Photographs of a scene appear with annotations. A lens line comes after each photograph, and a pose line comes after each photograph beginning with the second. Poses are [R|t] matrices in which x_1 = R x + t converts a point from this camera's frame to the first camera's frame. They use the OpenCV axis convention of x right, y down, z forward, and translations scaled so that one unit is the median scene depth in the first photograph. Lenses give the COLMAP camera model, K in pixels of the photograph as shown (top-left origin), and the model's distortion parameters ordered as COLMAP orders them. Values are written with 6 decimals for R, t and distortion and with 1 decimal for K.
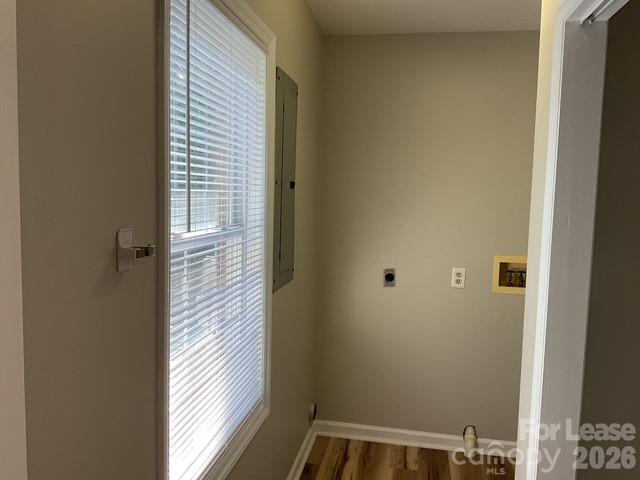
lens RADIAL K [[528.0, 0, 318.3], [0, 528.0, 238.1], [0, 0, 1]] dist [0.111824, -0.205533]
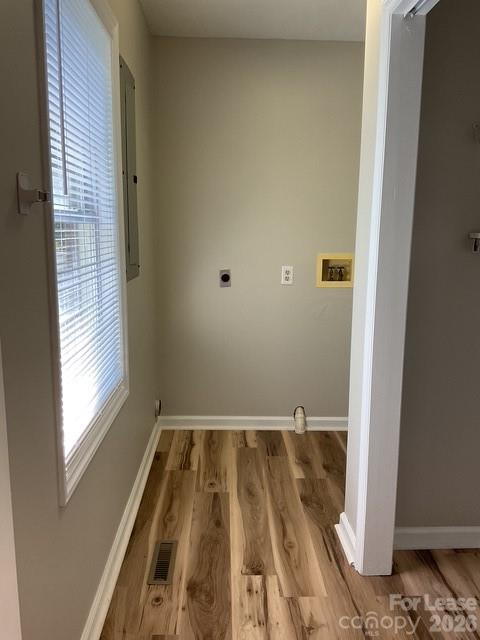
lens RADIAL K [[528.0, 0, 240.2], [0, 528.0, 317.1], [0, 0, 1]] dist [0.111824, -0.205533]
pose [[0.977155, -0.050375, 0.206471, -0.061419], [0.033544, 0.995882, 0.084221, 0.066341], [-0.209864, -0.075371, 0.974821, -0.049428]]
